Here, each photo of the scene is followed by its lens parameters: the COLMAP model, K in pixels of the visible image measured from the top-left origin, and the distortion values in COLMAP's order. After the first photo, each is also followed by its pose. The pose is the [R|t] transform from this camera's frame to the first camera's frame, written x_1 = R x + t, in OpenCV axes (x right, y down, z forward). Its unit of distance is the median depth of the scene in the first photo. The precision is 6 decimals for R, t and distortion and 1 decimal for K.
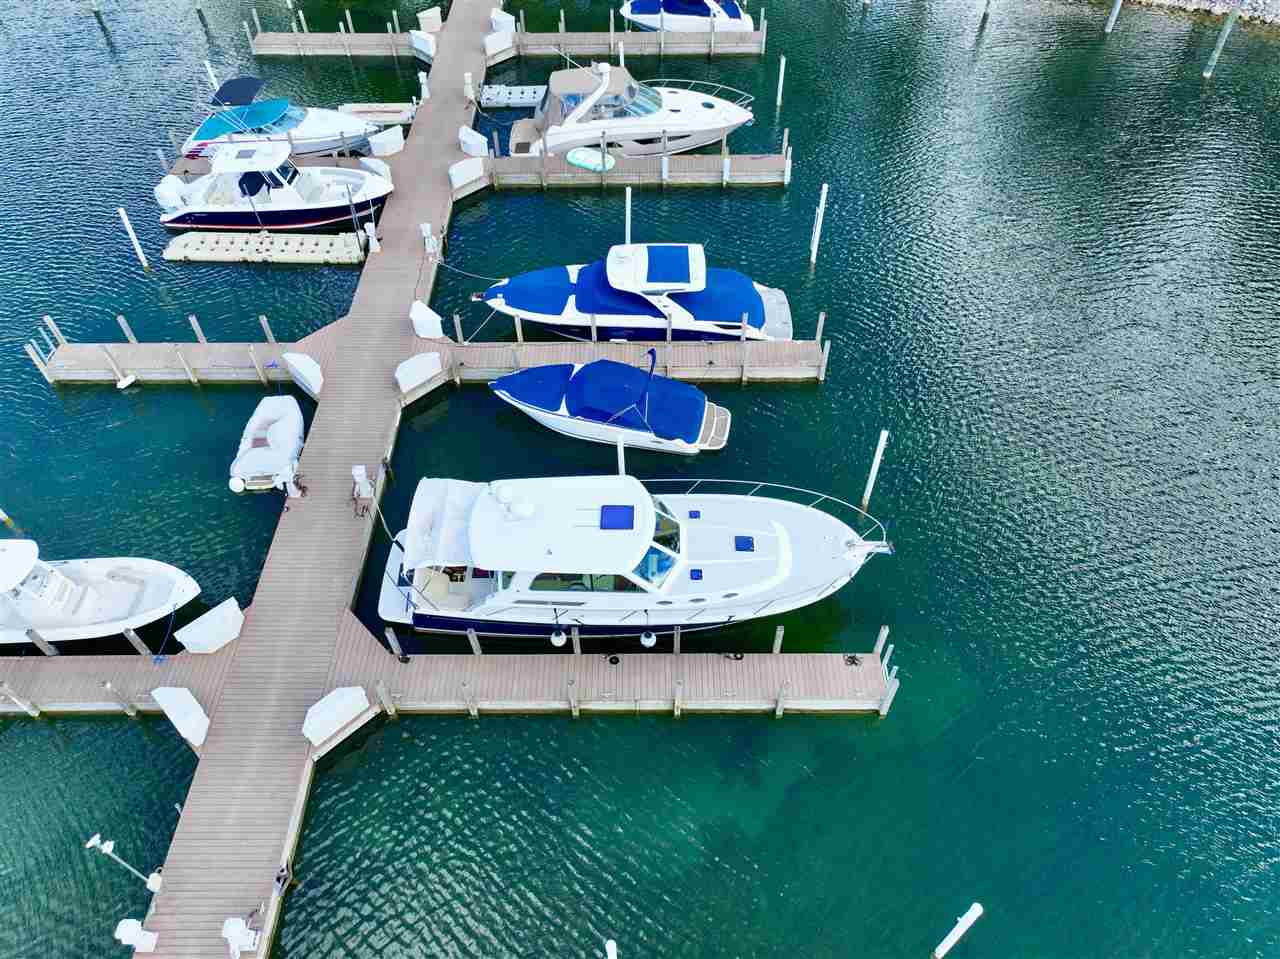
lens RADIAL K [[914.6, 0, 648.1], [0, 914.6, 484.9], [0, 0, 1]] dist [-0.000795, 0.002998]
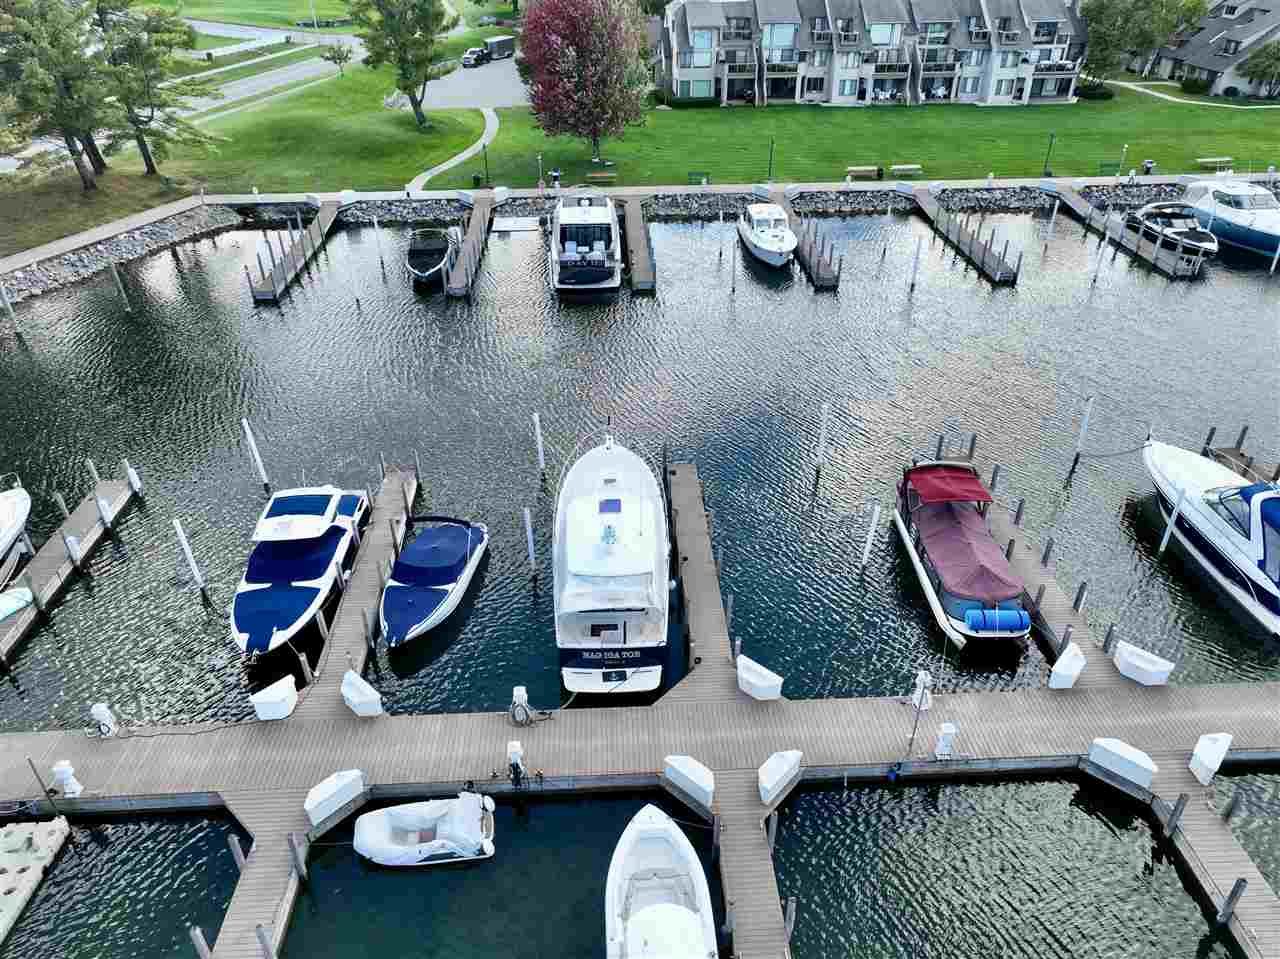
lens RADIAL K [[914.6, 0, 648.1], [0, 914.6, 484.9], [0, 0, 1]] dist [-0.000795, 0.002998]
pose [[-0.060990, -0.537369, 0.841139, -0.986887], [0.745565, 0.535769, 0.396340, -0.411074], [-0.663637, 0.651296, 0.367966, 0.330424]]
